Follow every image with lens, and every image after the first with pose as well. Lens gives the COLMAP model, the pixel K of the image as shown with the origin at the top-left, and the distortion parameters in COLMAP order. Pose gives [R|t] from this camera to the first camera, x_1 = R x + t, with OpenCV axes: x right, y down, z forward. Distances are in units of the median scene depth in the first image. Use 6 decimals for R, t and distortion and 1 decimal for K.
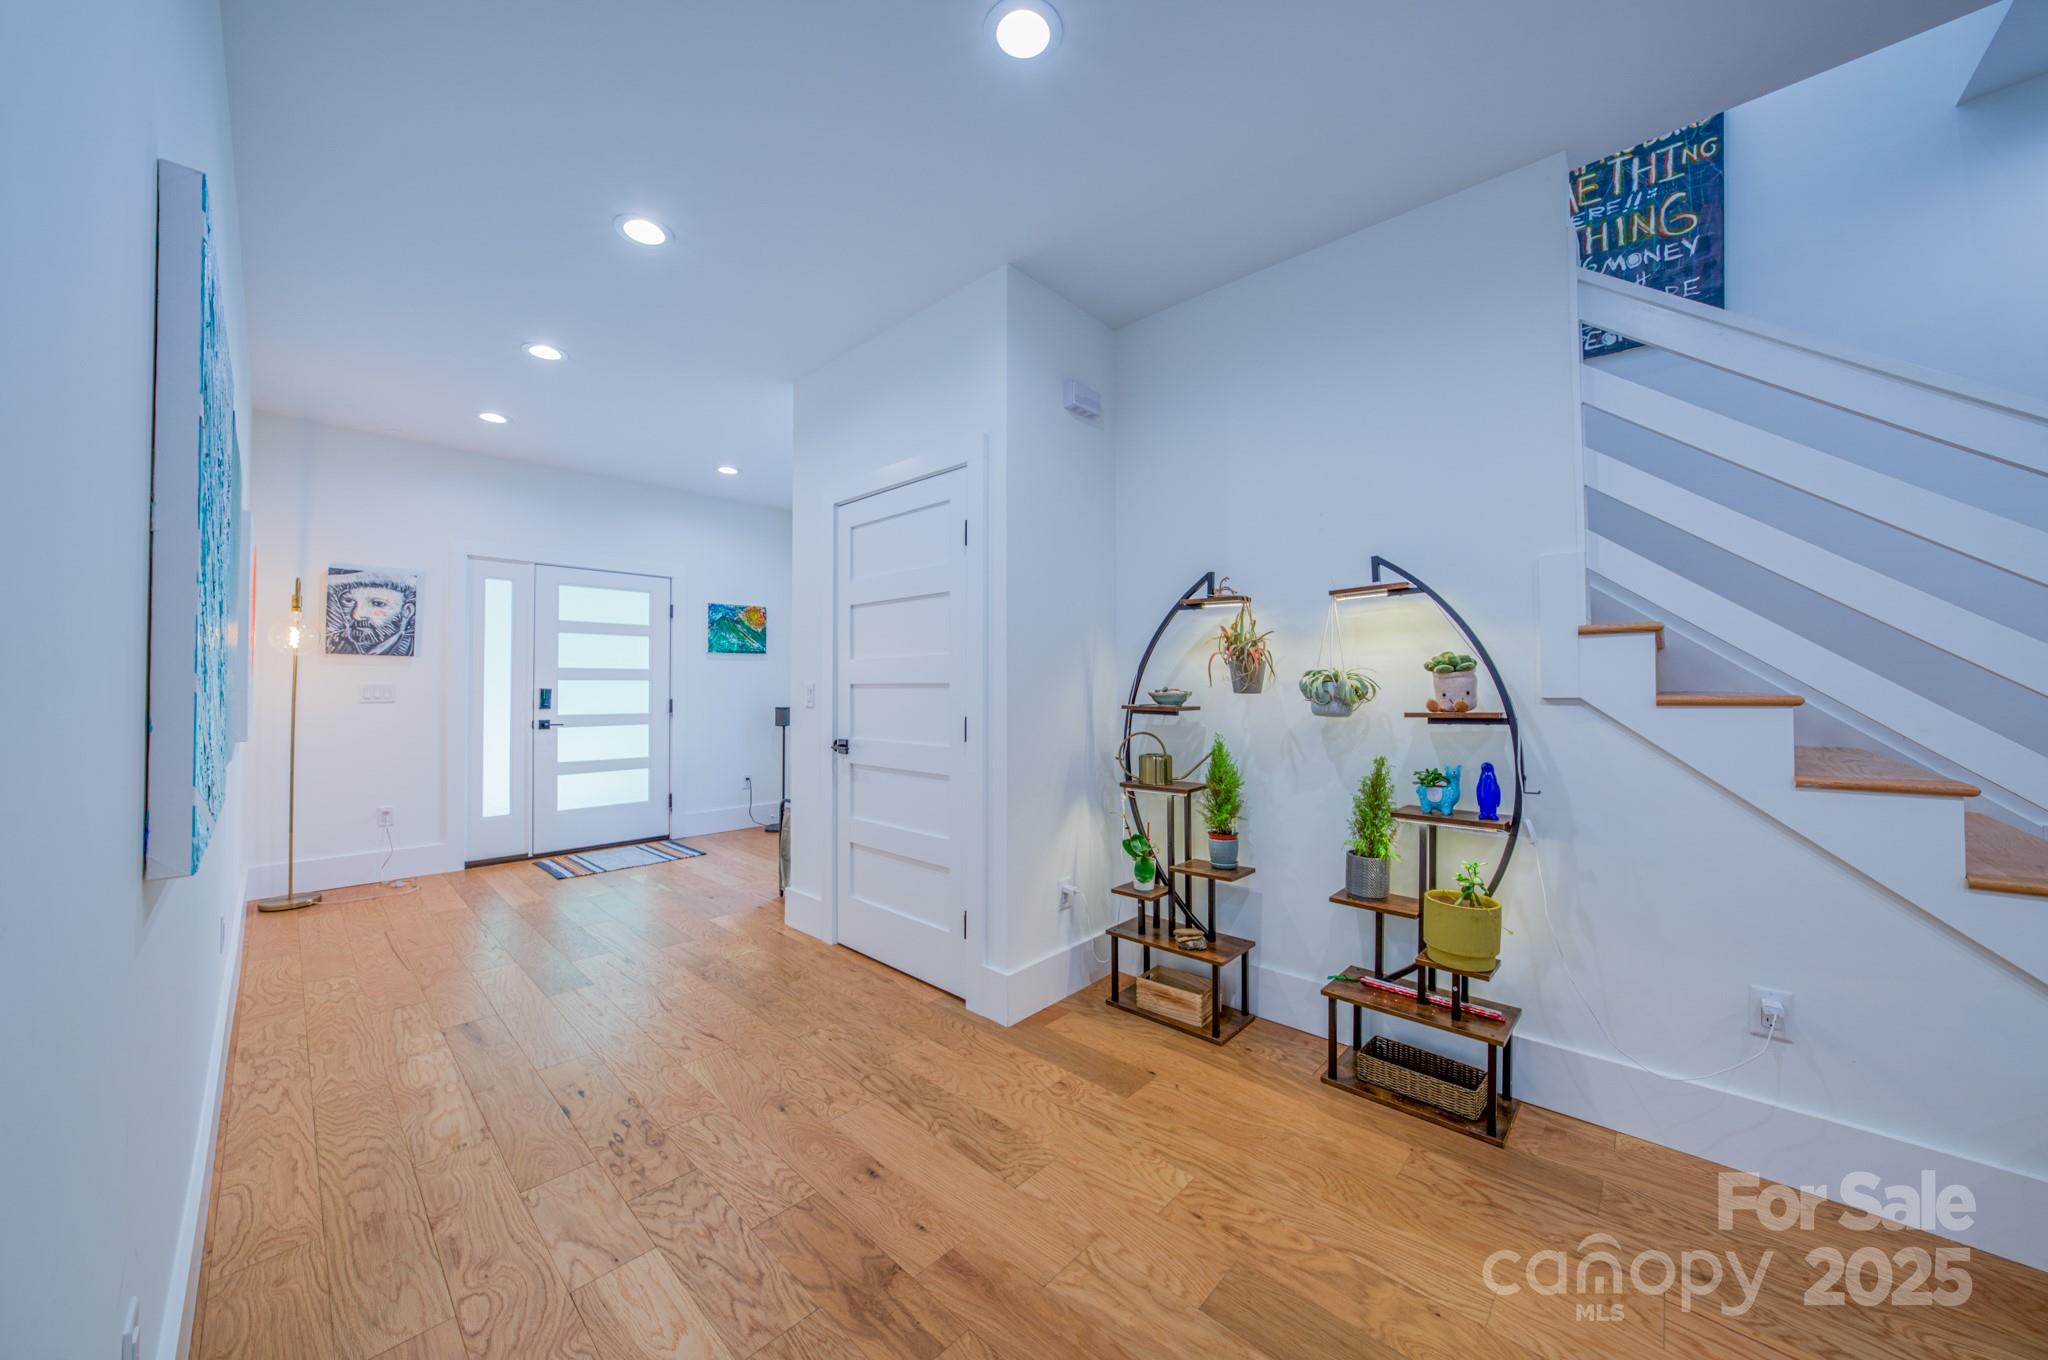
lens RADIAL K [[708.4, 0, 1025.6], [0, 708.4, 675.7], [0, 0, 1]] dist [-0.017097, 0.001301]
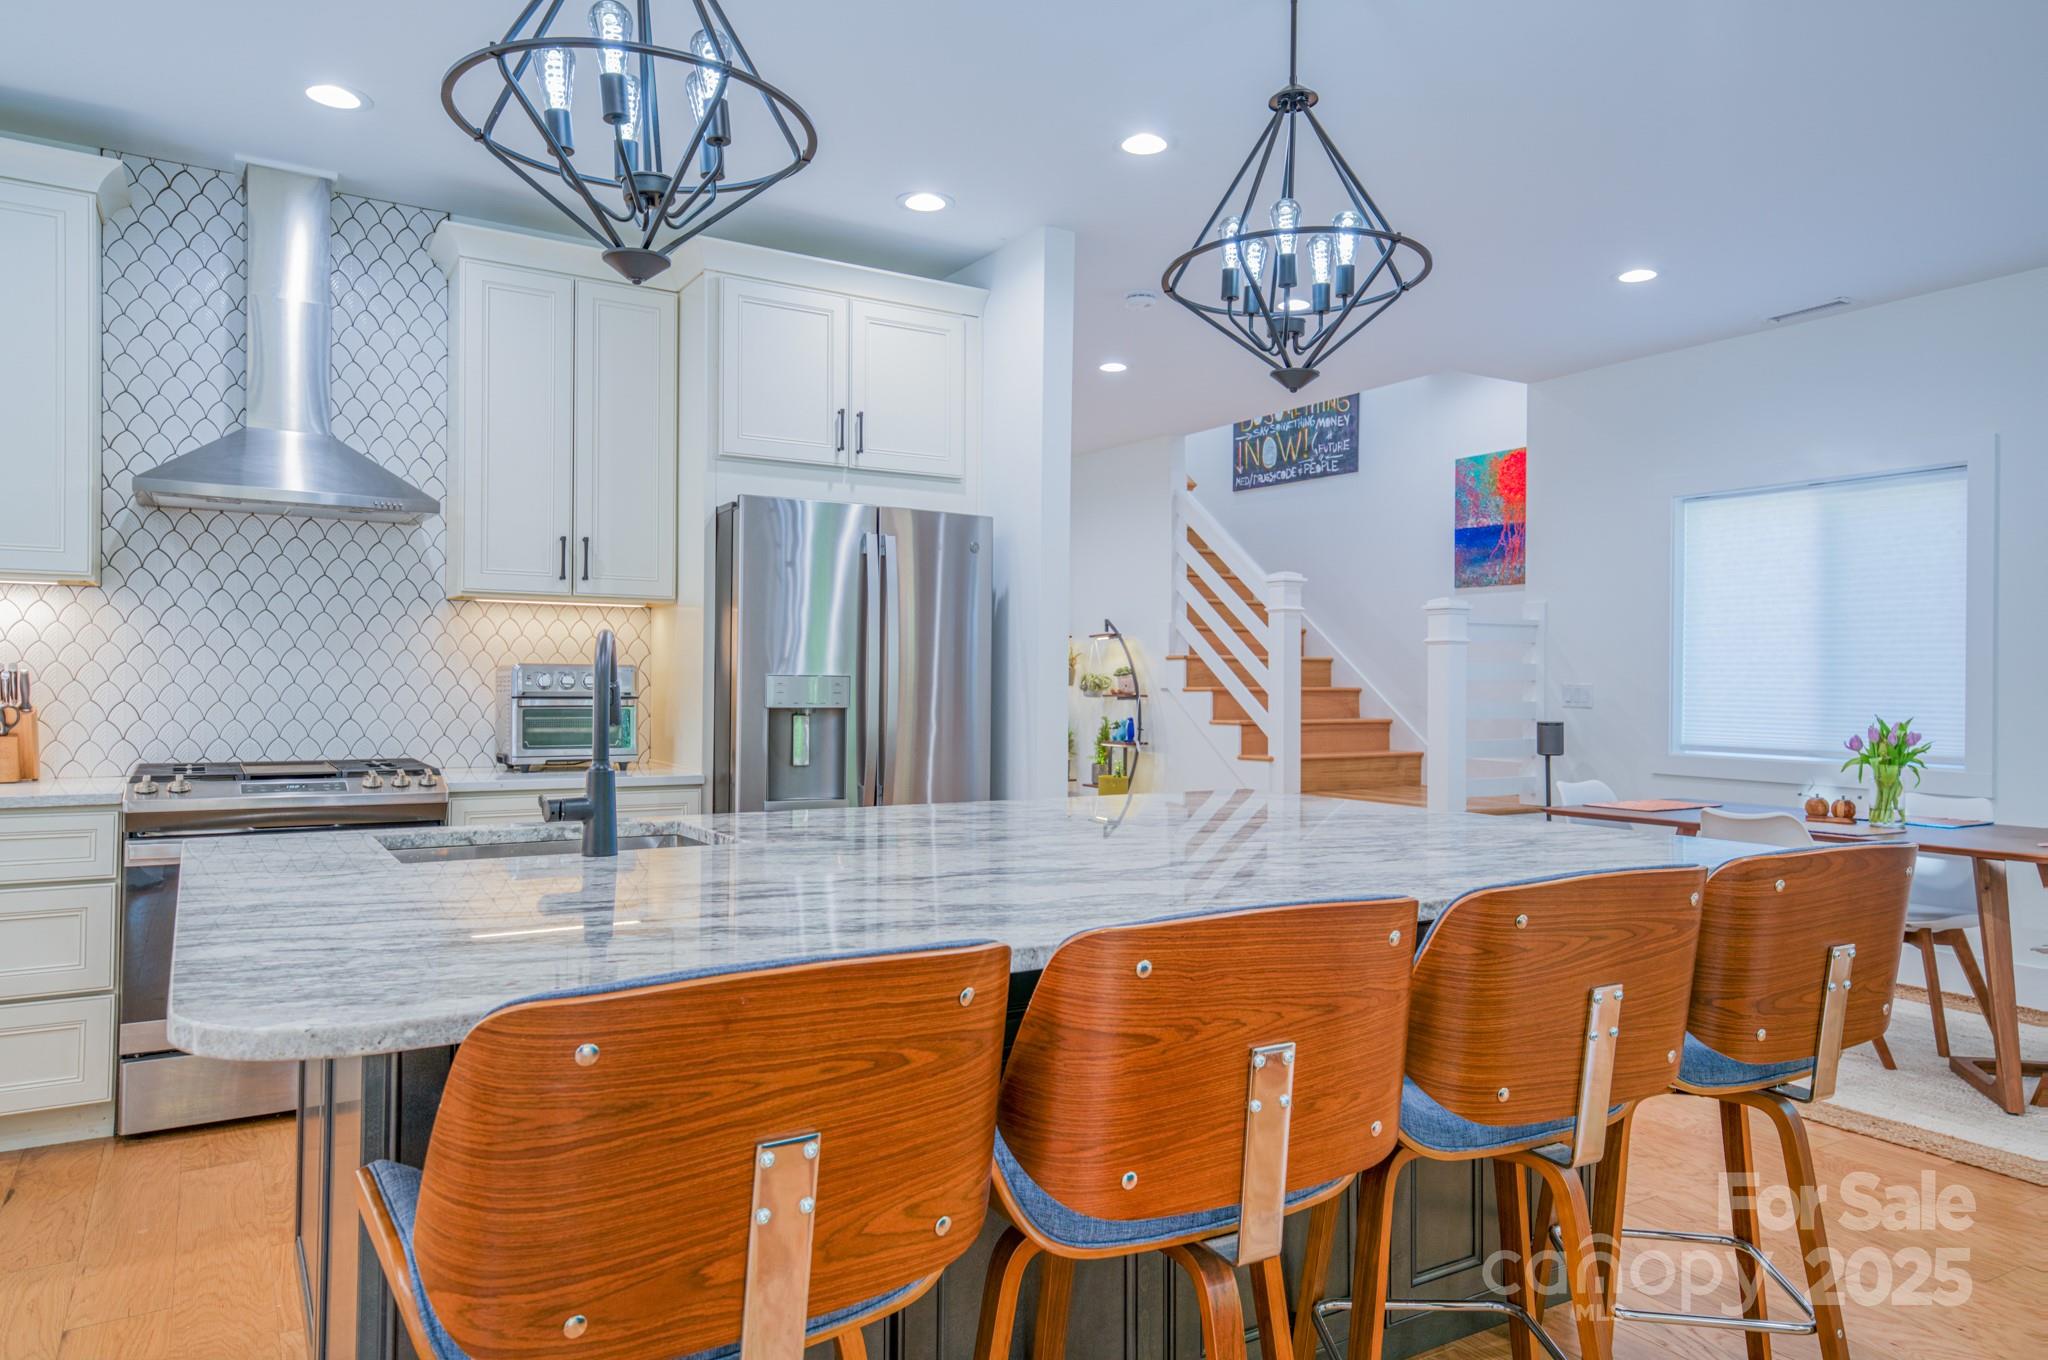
lens RADIAL K [[1324.5, 0, 1030.6], [0, 1324.5, 670.8], [0, 0, 1]] dist [0.034459, -0.000242]
pose [[0.958981, 0.001024, -0.283468, 0.733125], [0.001468, 0.999962, 0.008579, -0.026986], [0.283466, -0.008643, 0.958943, -1.478285]]
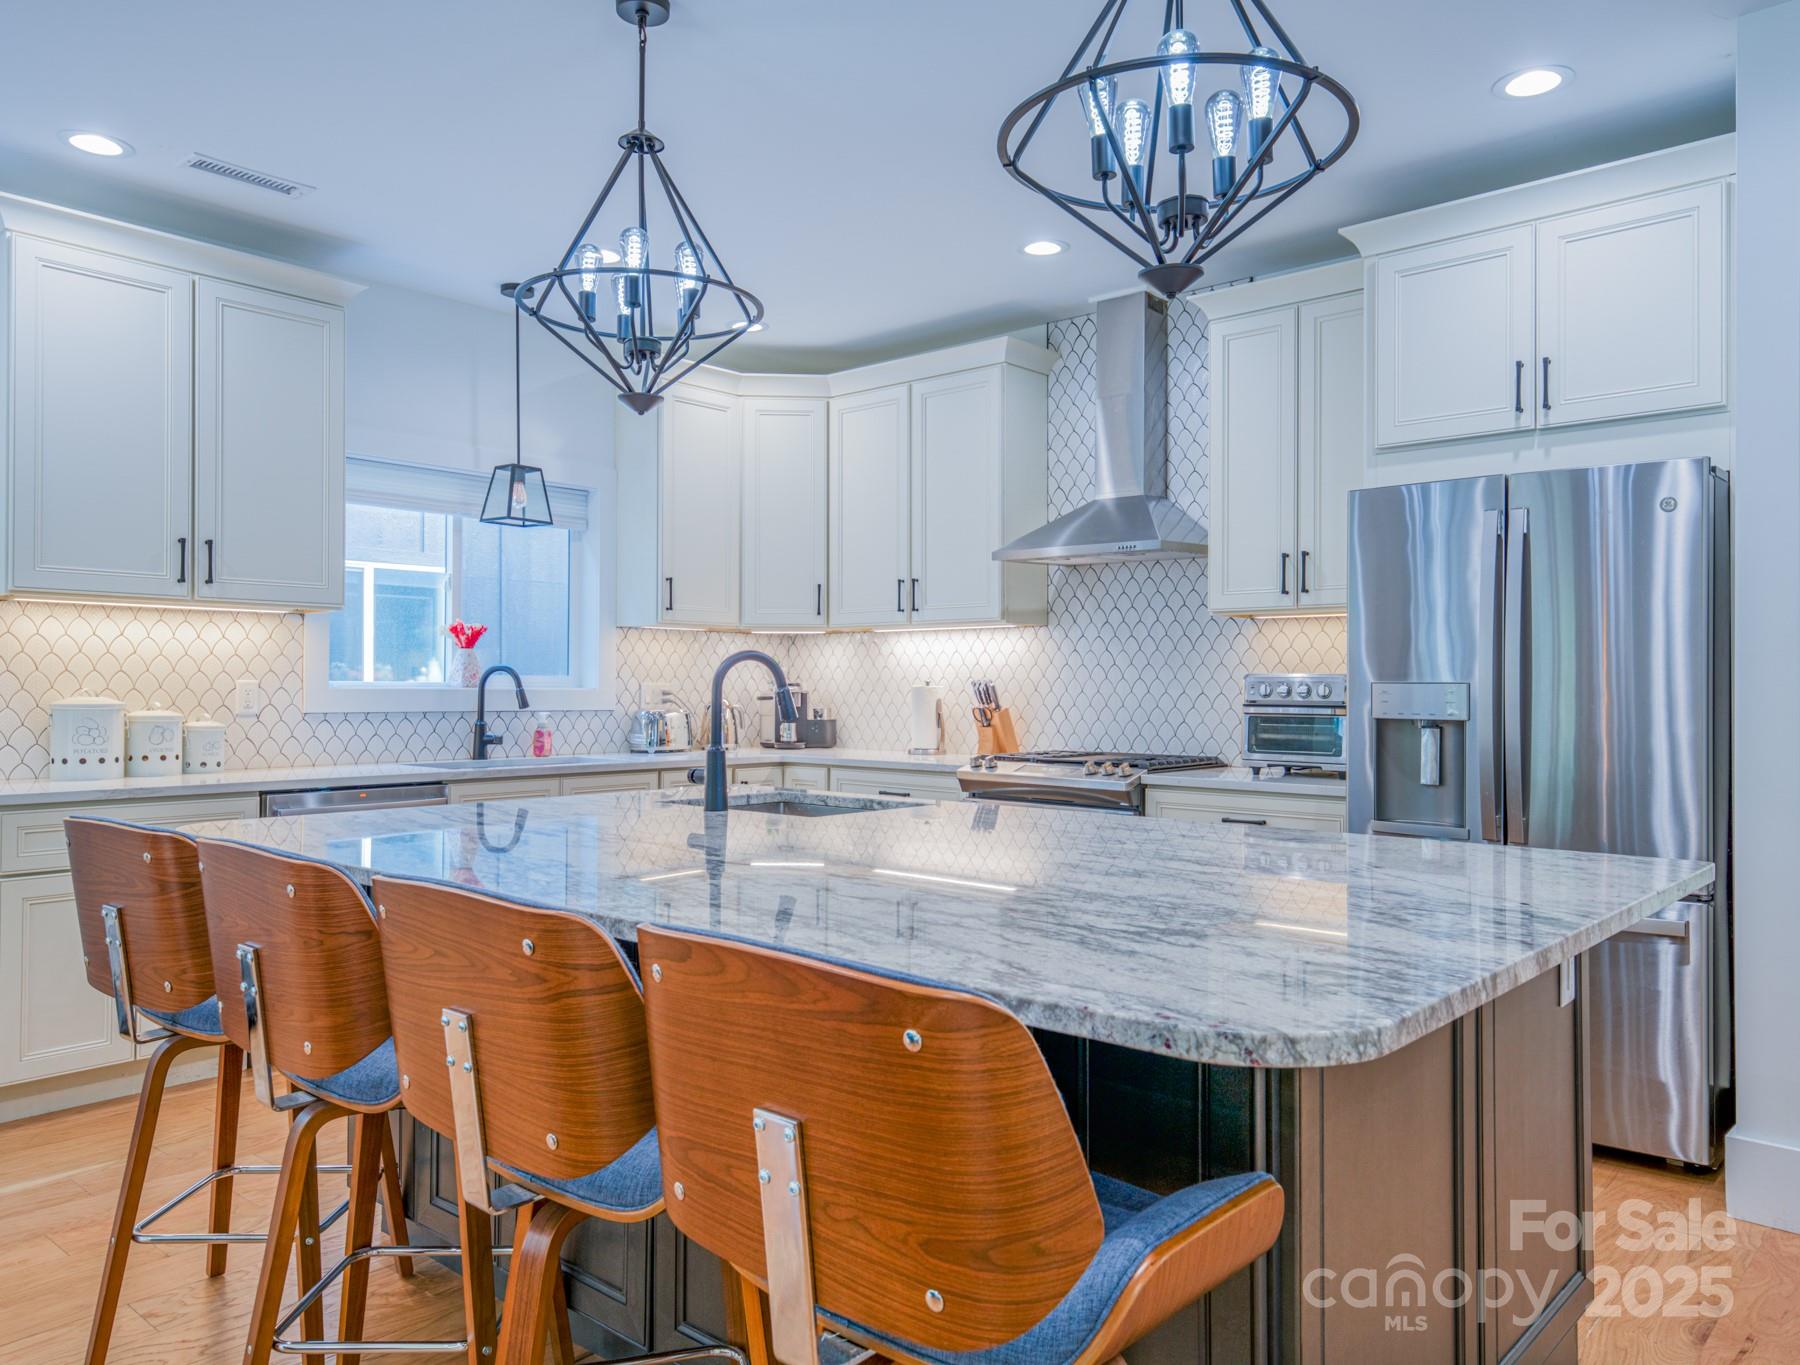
lens RADIAL K [[1282.7, 0, 899.3], [0, 1282.7, 673.3], [0, 0, 1]] dist [0.015469, 0.004076]
pose [[0.011609, -0.014397, -0.999829, 1.139988], [0.014561, 0.999793, -0.014228, -0.014249], [0.999827, -0.014393, 0.011816, -0.918815]]
